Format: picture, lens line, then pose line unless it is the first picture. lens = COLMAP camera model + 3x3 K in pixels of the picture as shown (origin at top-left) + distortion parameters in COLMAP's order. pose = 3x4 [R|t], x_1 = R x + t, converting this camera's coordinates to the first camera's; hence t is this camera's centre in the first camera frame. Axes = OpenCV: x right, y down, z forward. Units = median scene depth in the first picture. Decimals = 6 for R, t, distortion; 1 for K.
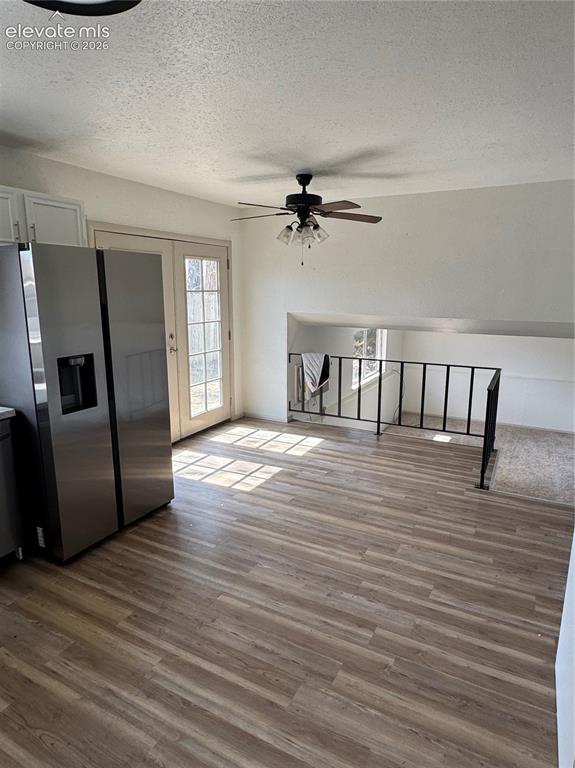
lens RADIAL K [[465.8, 0, 289.1], [0, 465.8, 386.9], [0, 0, 1]] dist [-0.003776, 0.001800]
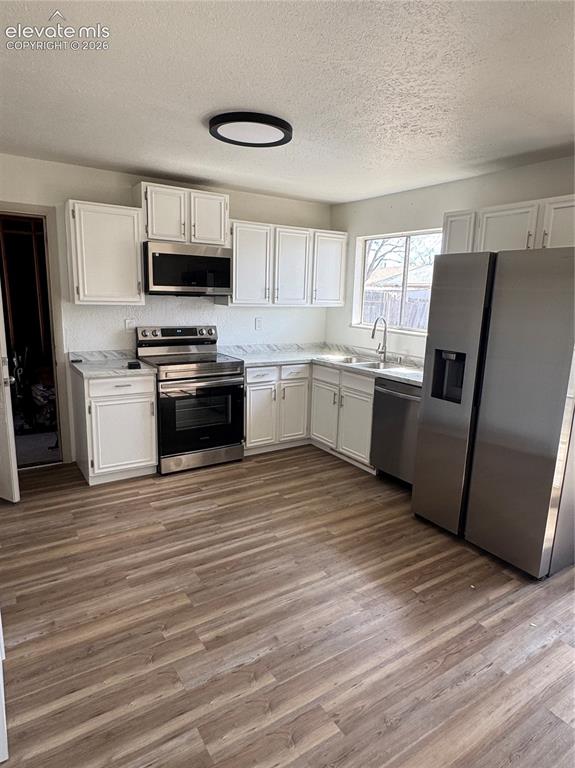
lens RADIAL K [[465.8, 0, 288.4], [0, 465.8, 381.9], [0, 0, 1]] dist [-0.003776, 0.001800]
pose [[-0.488315, 0.145239, -0.860496, 0.826134], [-0.209166, 0.937831, 0.276990, -0.265319], [0.847229, 0.315245, -0.427578, 1.374568]]
